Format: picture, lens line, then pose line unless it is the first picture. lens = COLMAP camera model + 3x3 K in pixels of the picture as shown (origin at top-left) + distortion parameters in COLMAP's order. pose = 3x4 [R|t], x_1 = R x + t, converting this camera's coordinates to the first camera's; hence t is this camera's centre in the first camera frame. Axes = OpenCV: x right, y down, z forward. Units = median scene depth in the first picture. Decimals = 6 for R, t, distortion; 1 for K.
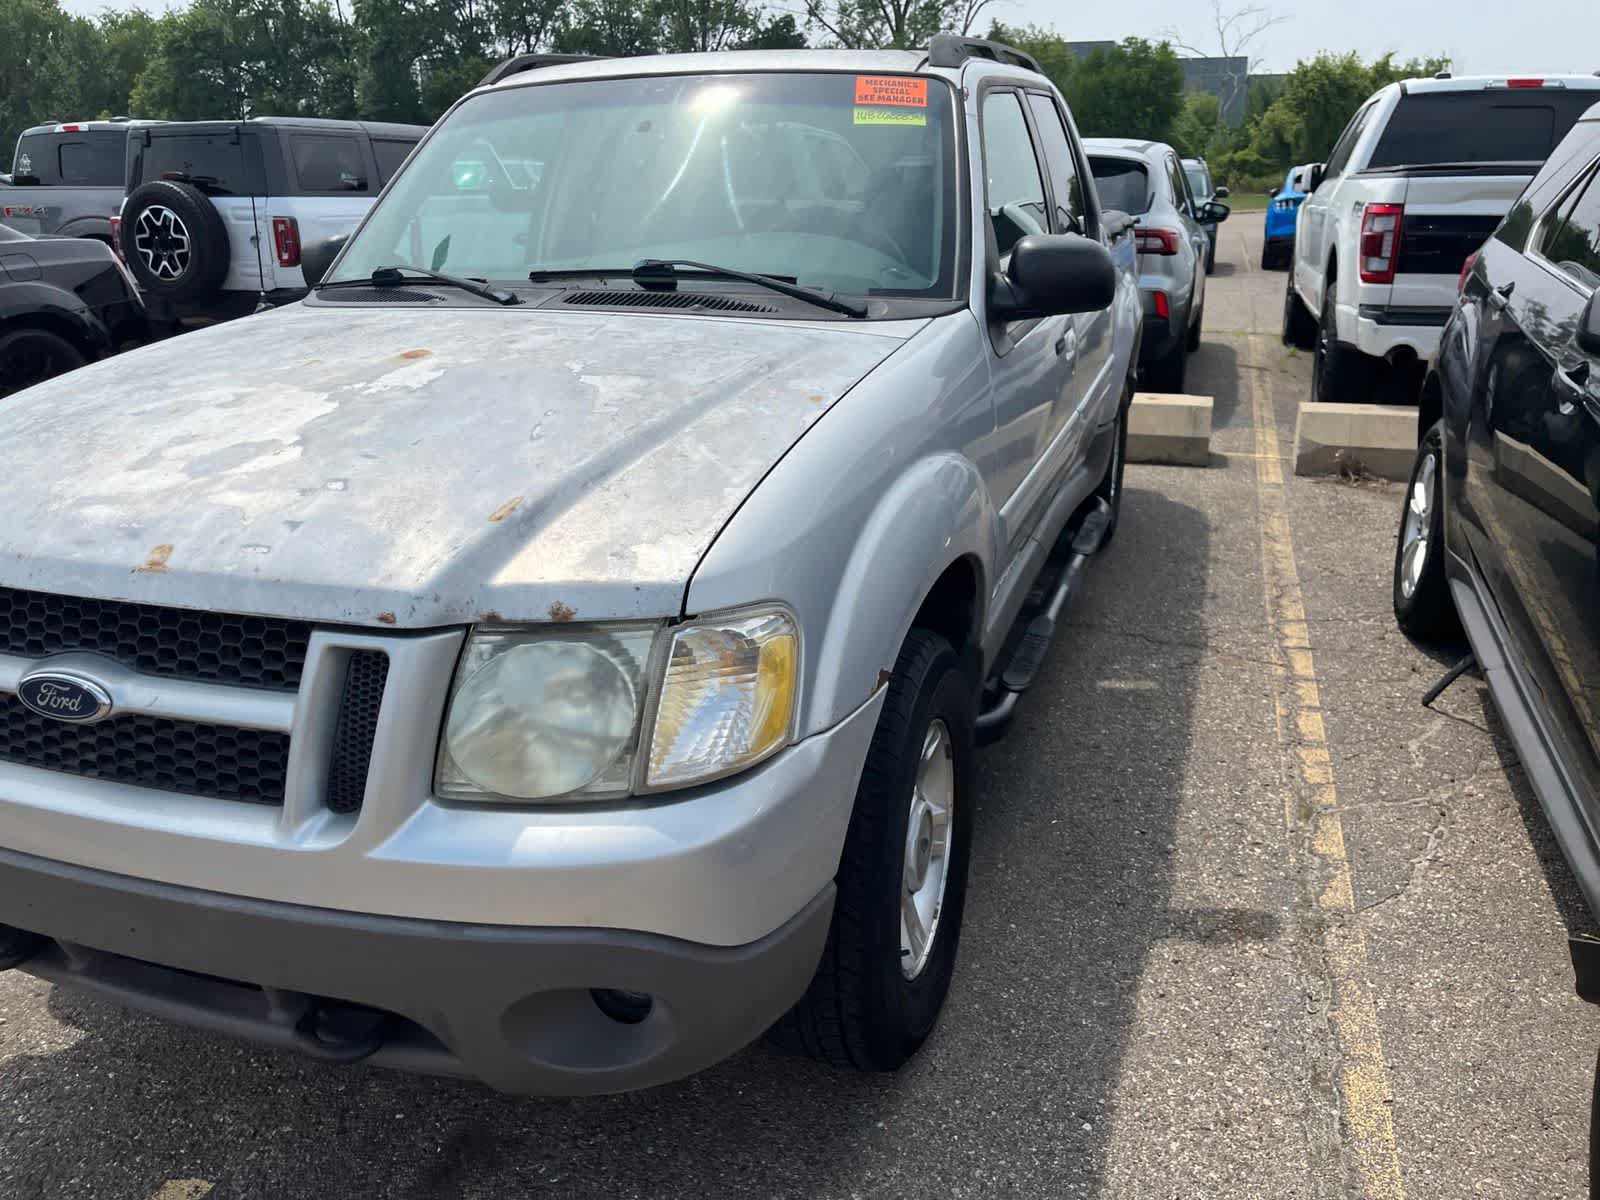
lens RADIAL K [[1210.2, 0, 813.0], [0, 1210.2, 619.4], [0, 0, 1]] dist [0.070384, -0.102996]
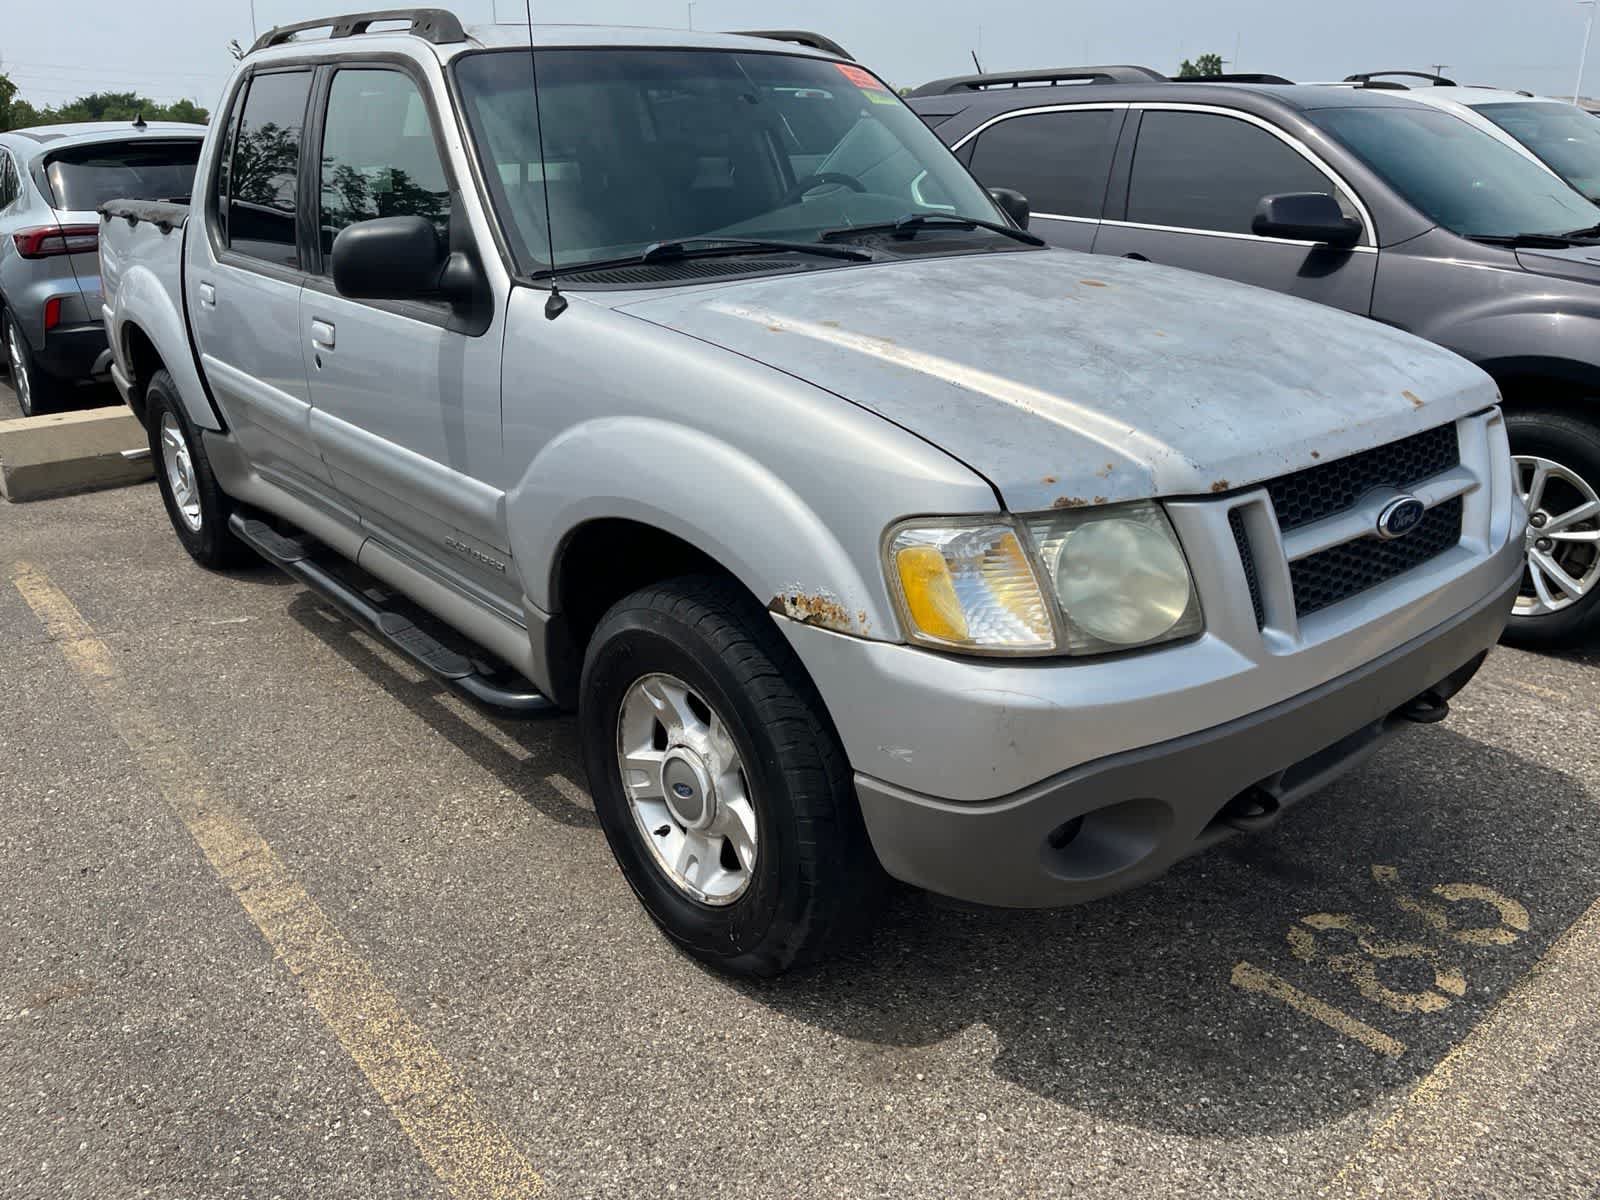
lens RADIAL K [[1210.2, 0, 794.6], [0, 1210.2, 608.4], [0, 0, 1]] dist [0.070384, -0.102996]
pose [[0.523112, -0.300271, 0.797616, -0.521433], [0.303761, 0.940106, 0.154693, -0.063947], [-0.796294, 0.161363, 0.582991, 0.191855]]
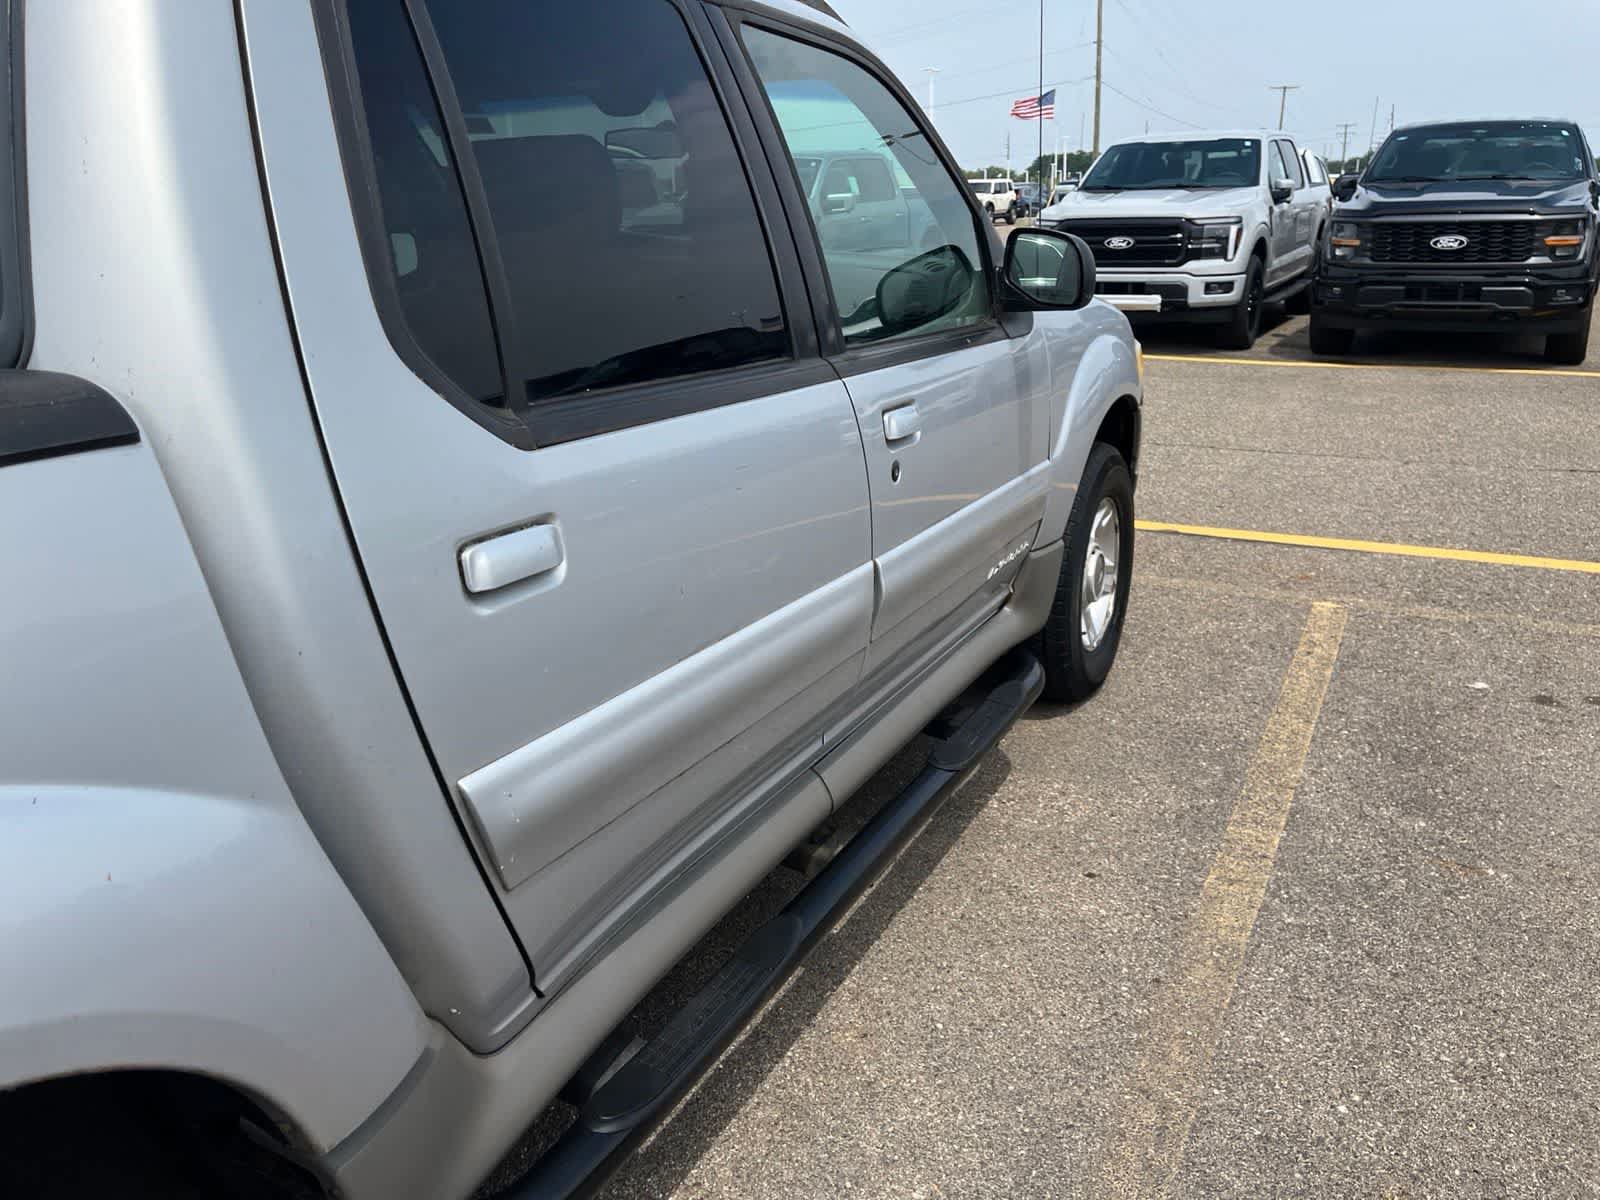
lens RADIAL K [[1210.2, 0, 813.5], [0, 1210.2, 591.5], [0, 0, 1]] dist [0.070384, -0.102996]
pose [[-0.987638, -0.019031, 0.155590, -0.202104], [0.080708, 0.789178, 0.608839, -0.333663], [-0.134375, 0.613870, -0.777886, 0.950242]]
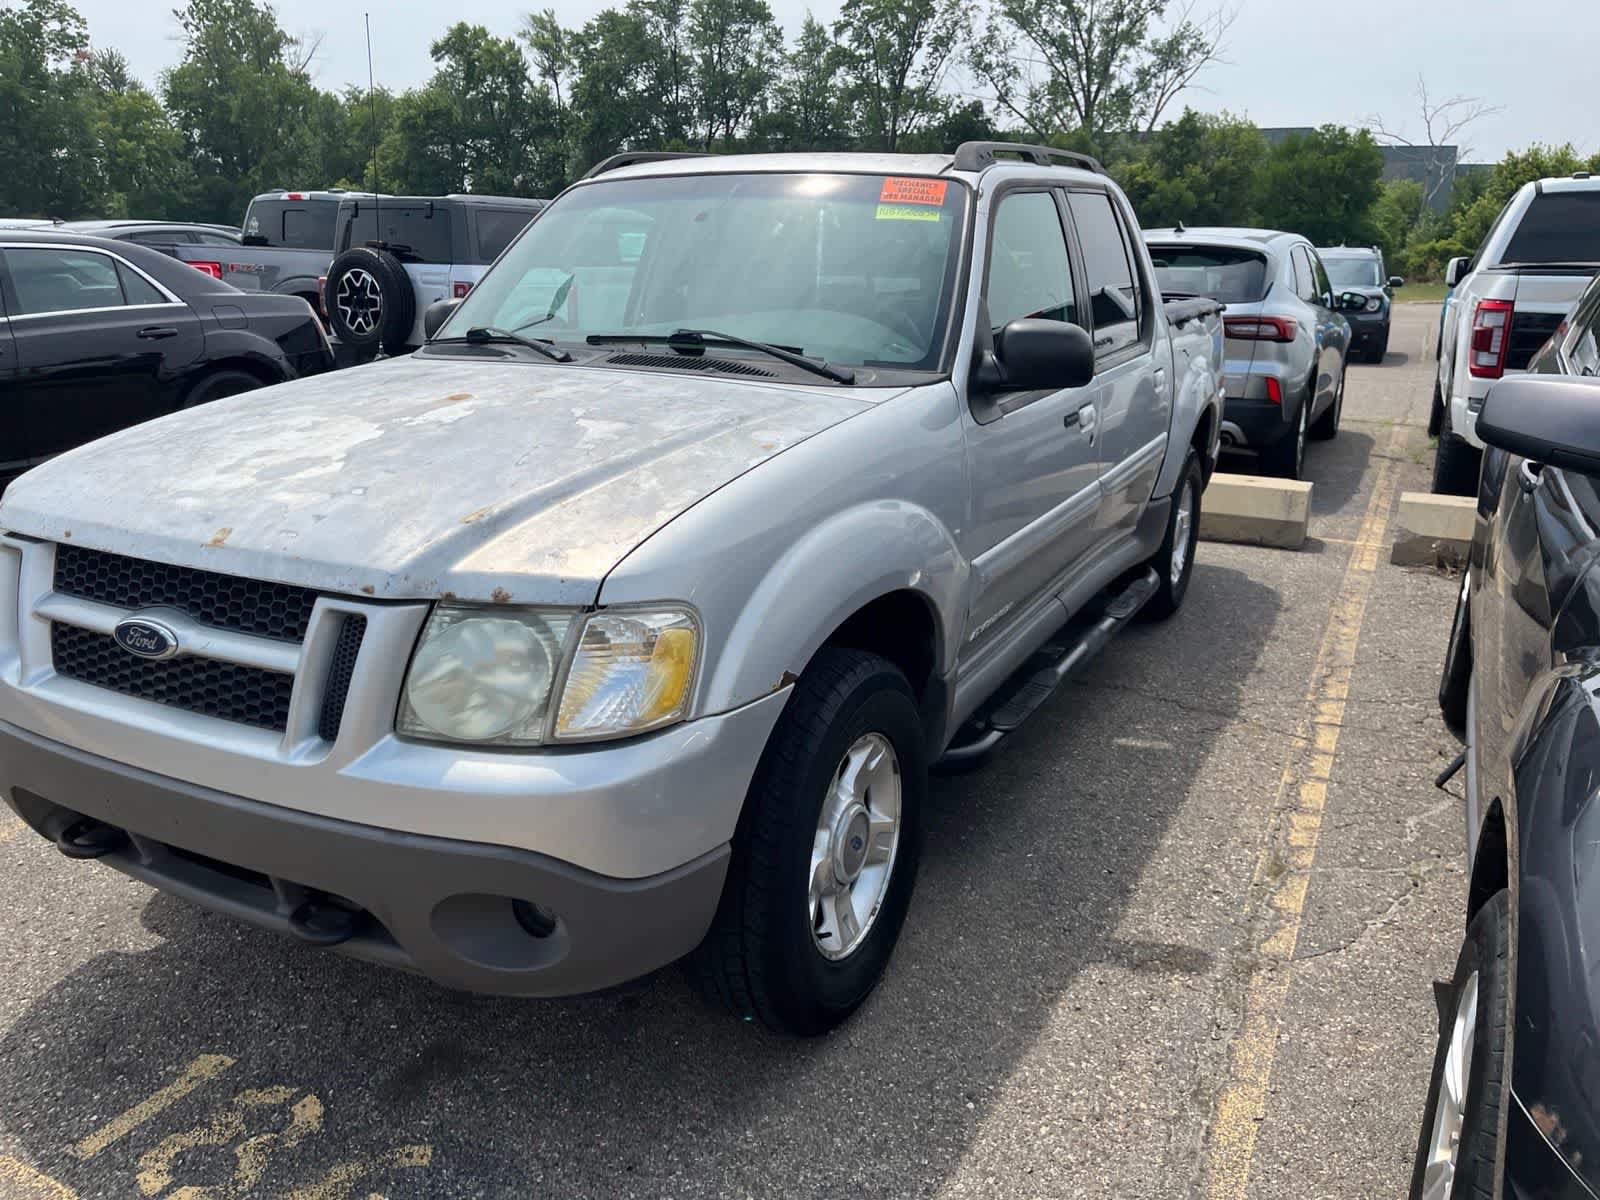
lens RADIAL K [[1210.2, 0, 795.3], [0, 1210.2, 609.2], [0, 0, 1]] dist [0.070384, -0.102996]
pose [[0.987367, 0.066036, -0.144035, 0.067625], [-0.075120, 0.995454, -0.058558, 0.014315], [0.139513, 0.068638, 0.987838, -0.052605]]
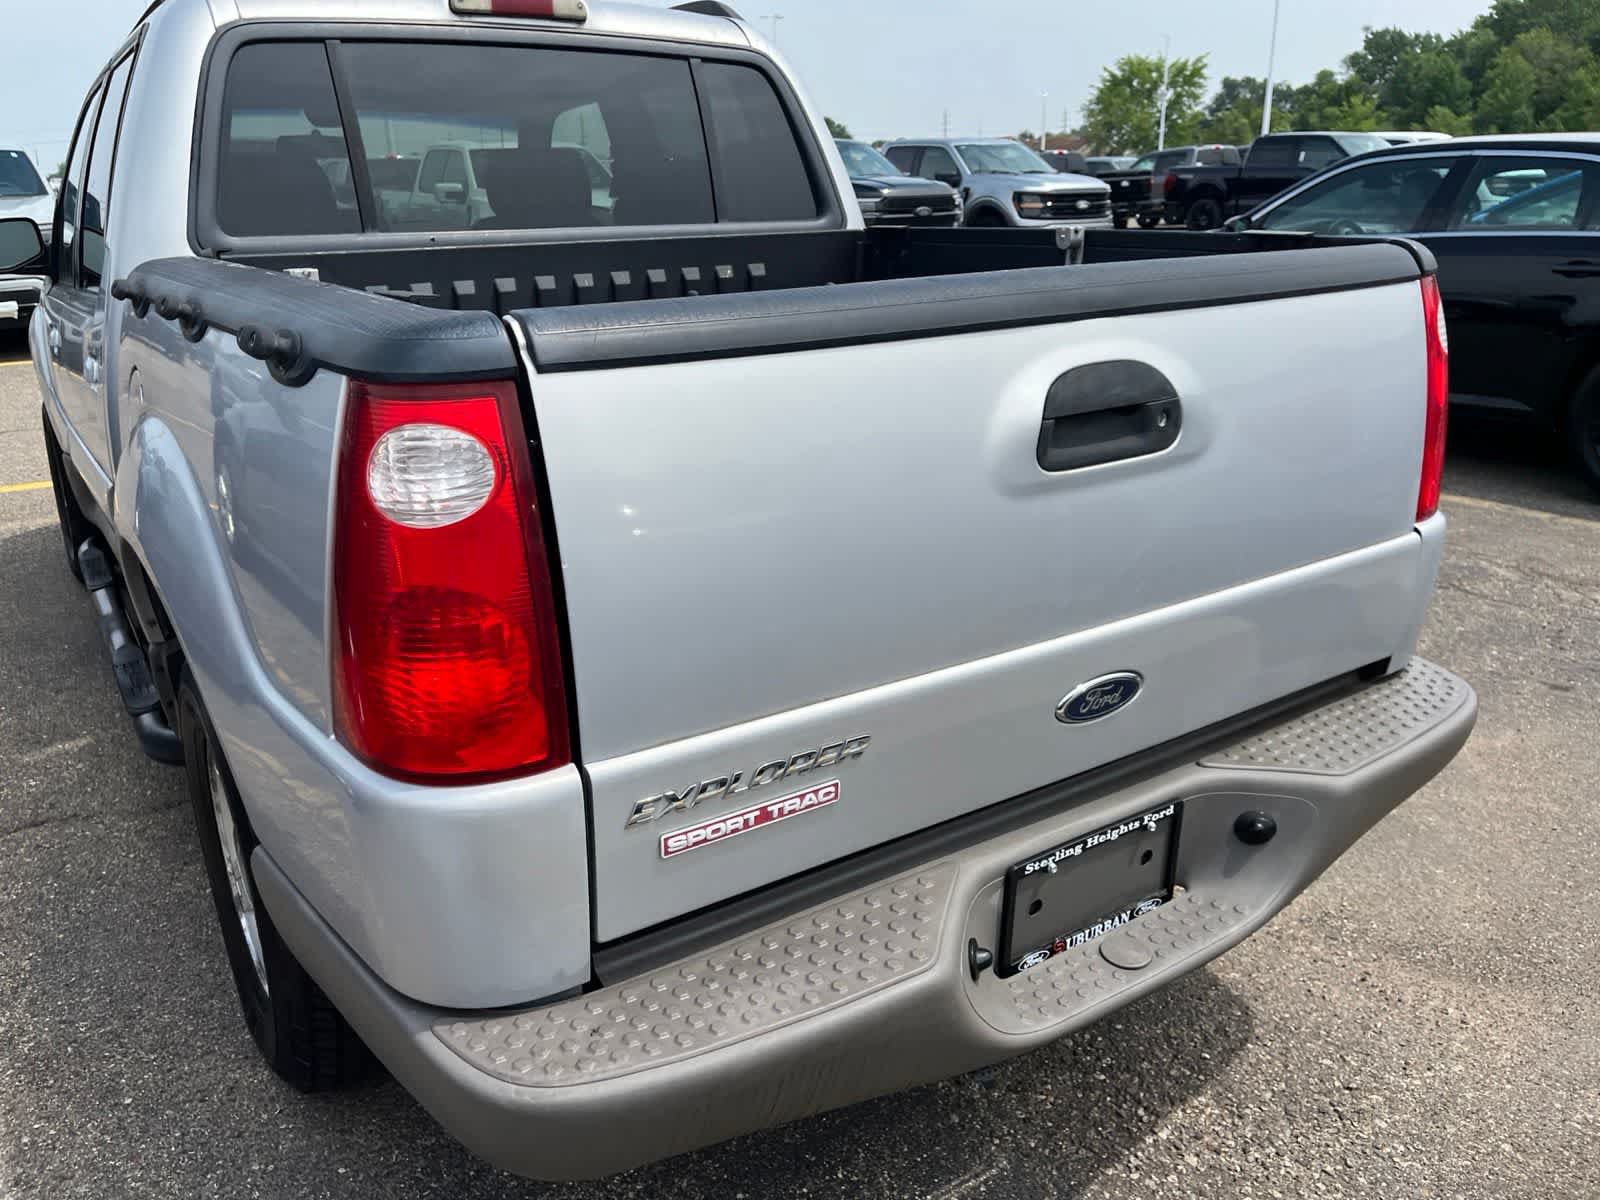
lens RADIAL K [[1210.2, 0, 796.9], [0, 1210.2, 610.7], [0, 0, 1]] dist [0.070384, -0.102996]
pose [[-0.609303, 0.279524, -0.742035, 0.356300], [-0.251079, 0.819641, 0.514925, -0.394019], [0.752137, 0.500055, -0.429227, 1.100888]]
